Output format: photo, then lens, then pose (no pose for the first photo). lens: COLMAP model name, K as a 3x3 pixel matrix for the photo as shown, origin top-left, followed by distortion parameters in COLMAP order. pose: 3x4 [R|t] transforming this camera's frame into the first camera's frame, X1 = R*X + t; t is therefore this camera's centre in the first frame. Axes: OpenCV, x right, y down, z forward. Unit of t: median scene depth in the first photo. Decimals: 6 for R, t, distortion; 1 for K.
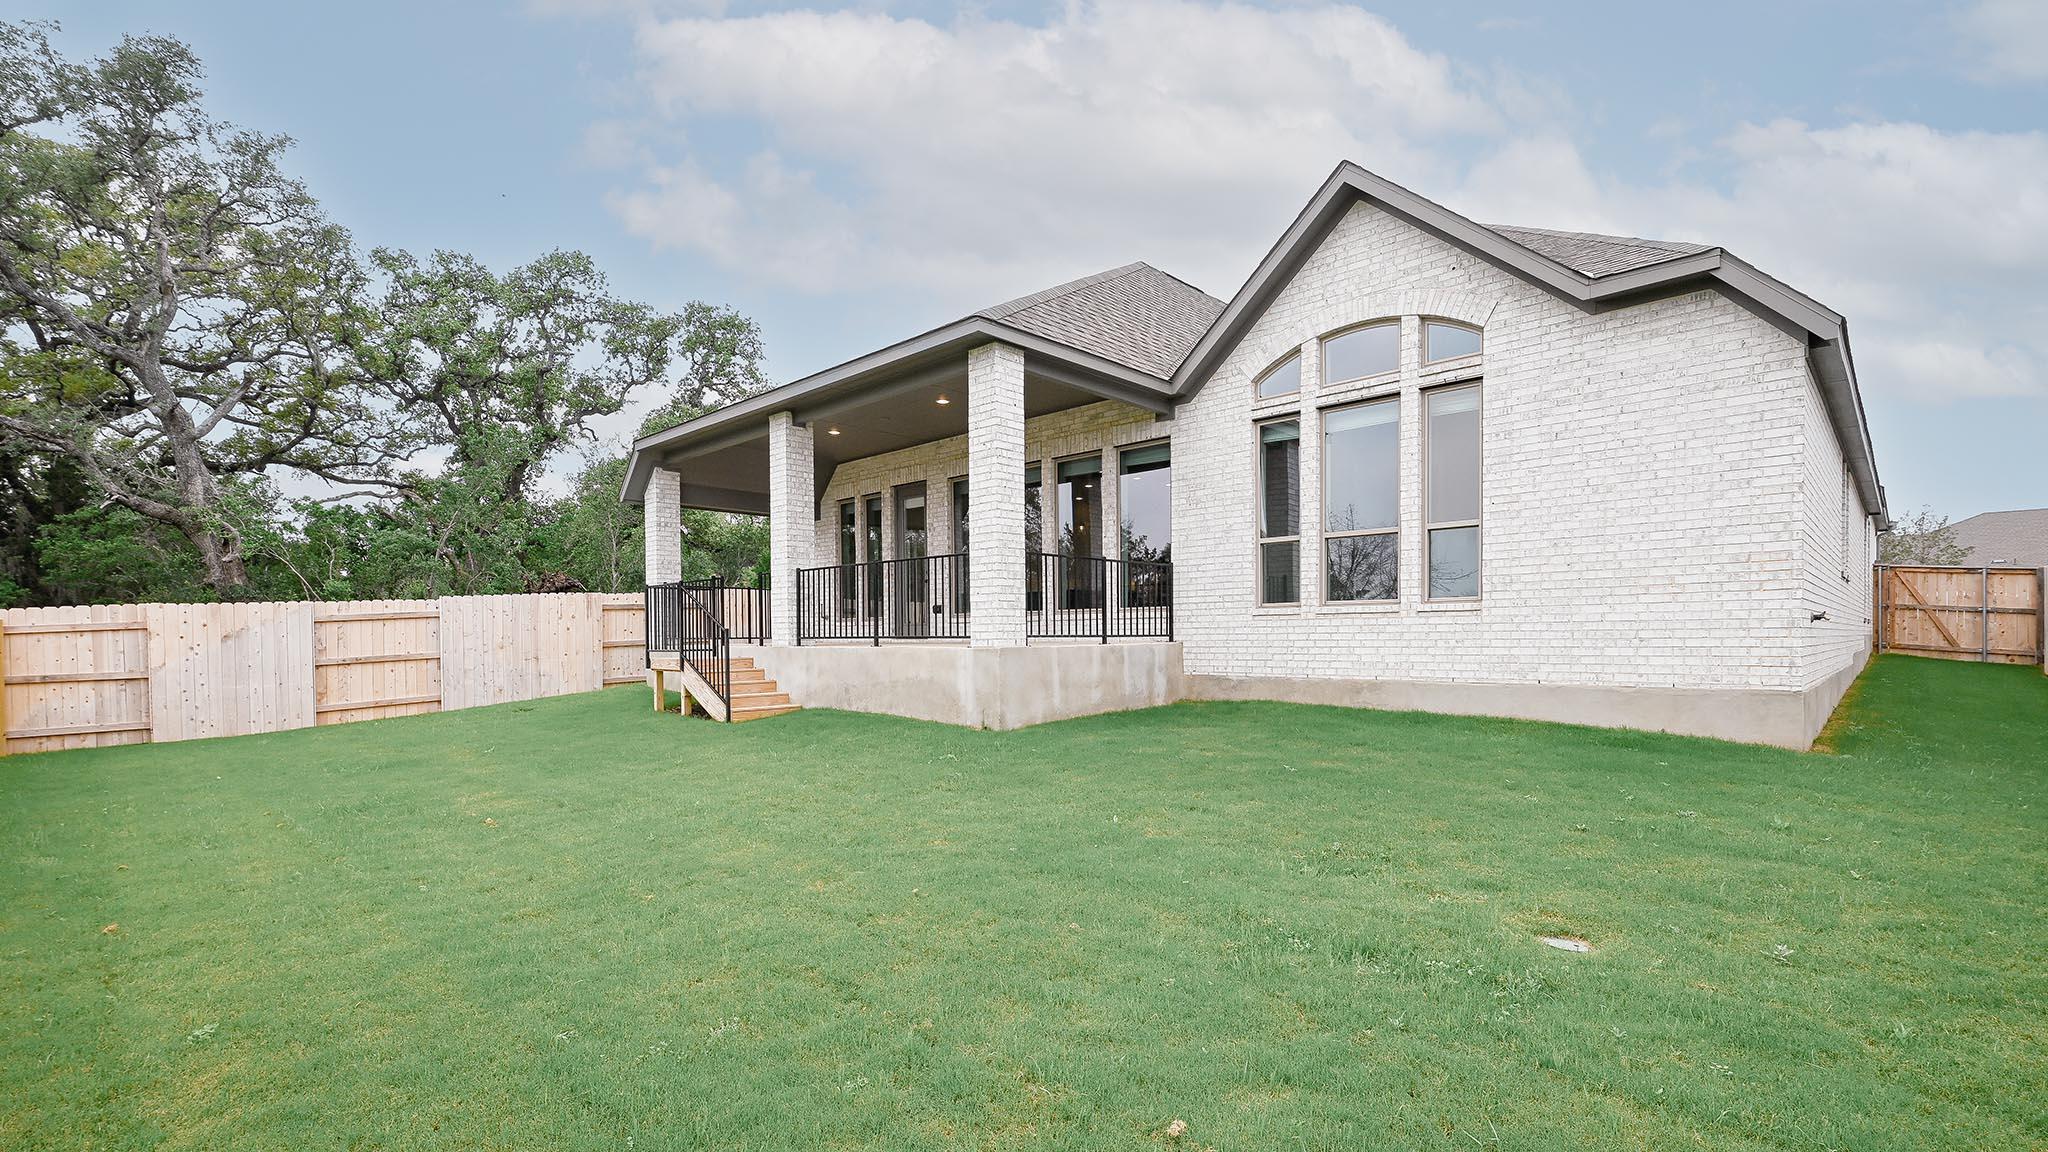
lens RADIAL K [[902.9, 0, 1027.4], [0, 902.9, 584.5], [0, 0, 1]] dist [0.000777, -0.000075]
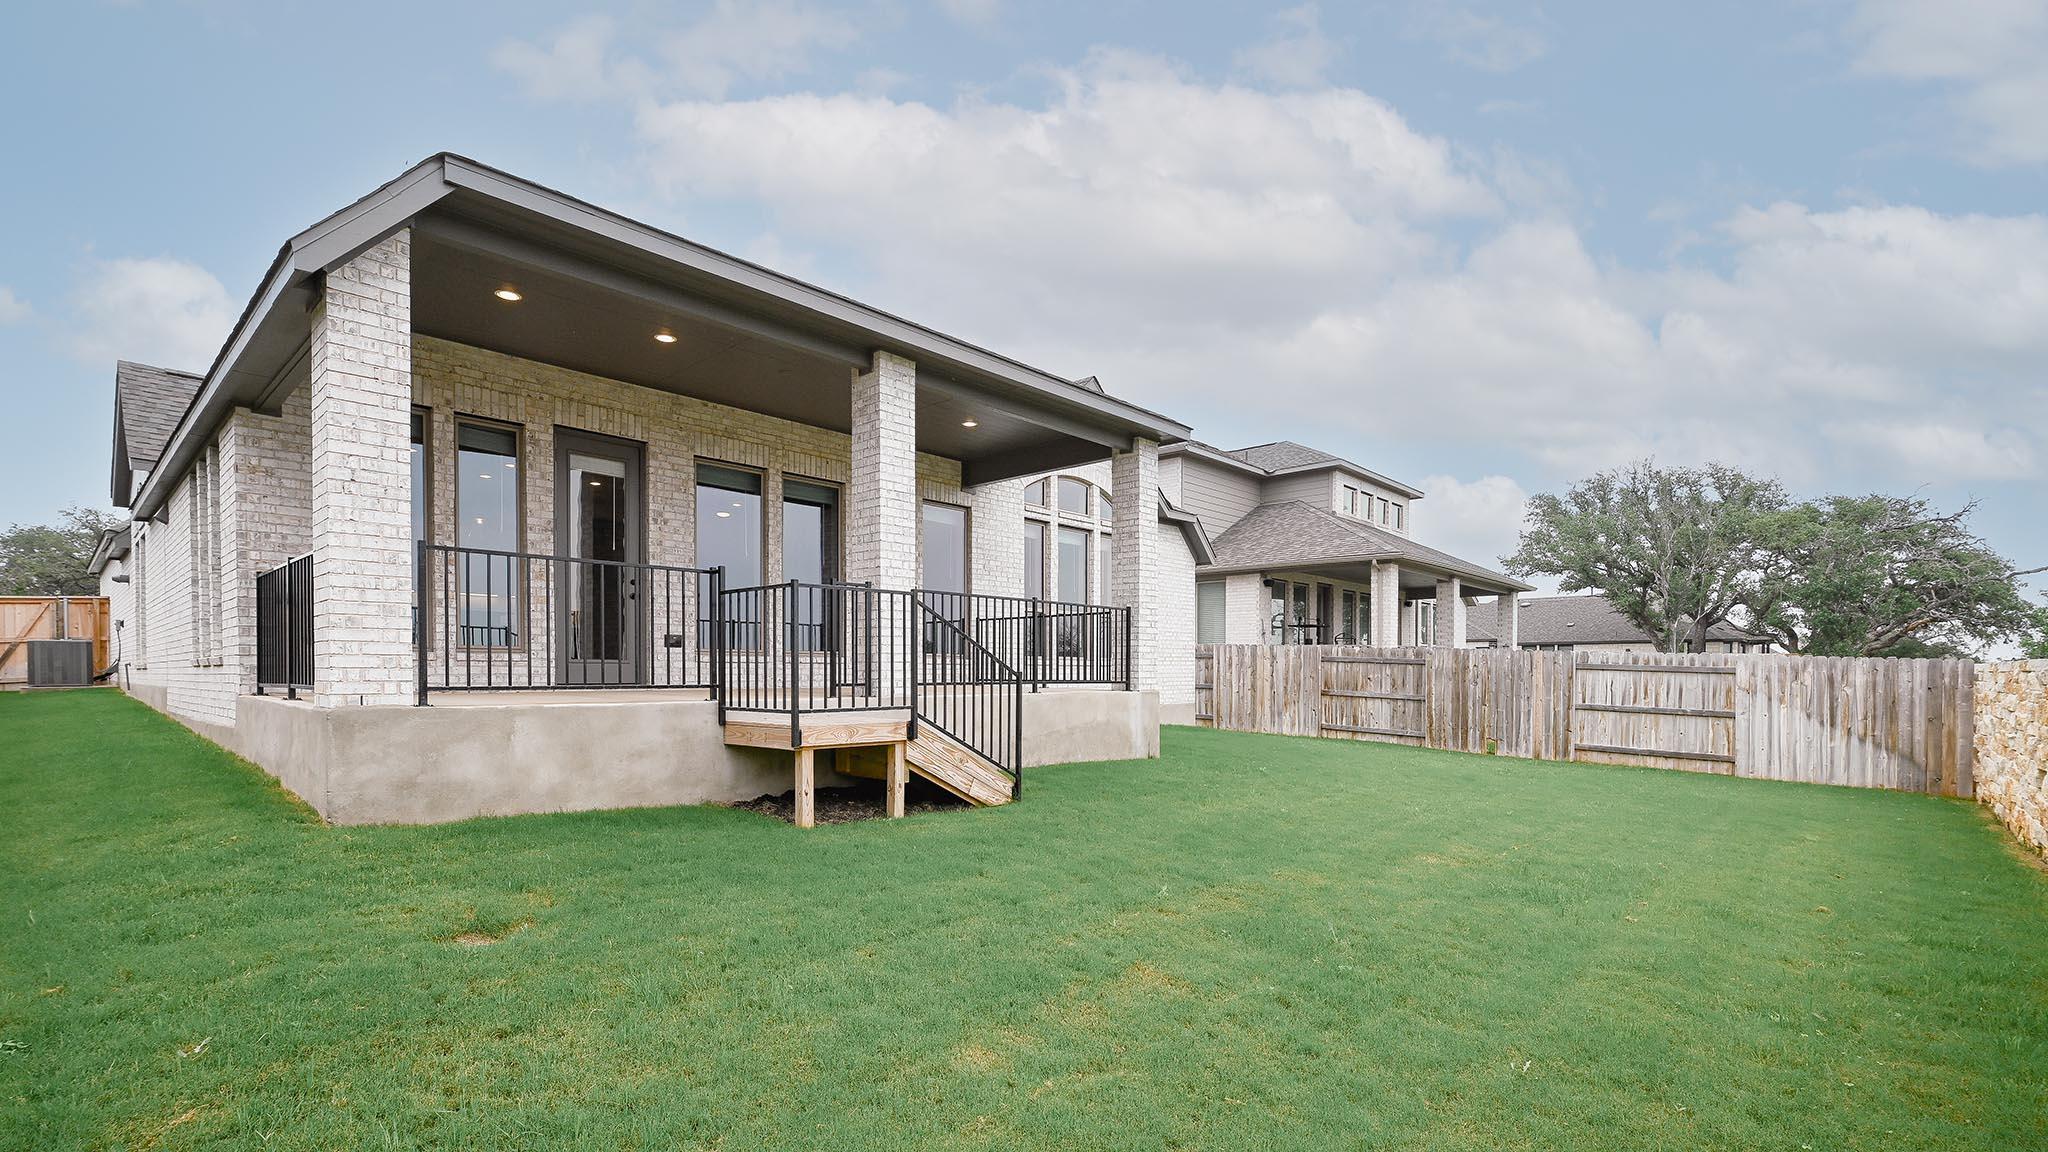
lens RADIAL K [[902.9, 0, 1027.4], [0, 902.9, 584.5], [0, 0, 1]] dist [0.000777, -0.000075]
pose [[-0.030312, 0.099664, 0.994559, -1.039184], [-0.058413, 0.993139, -0.101302, 0.050795], [-0.997832, -0.061166, -0.024282, 0.994356]]
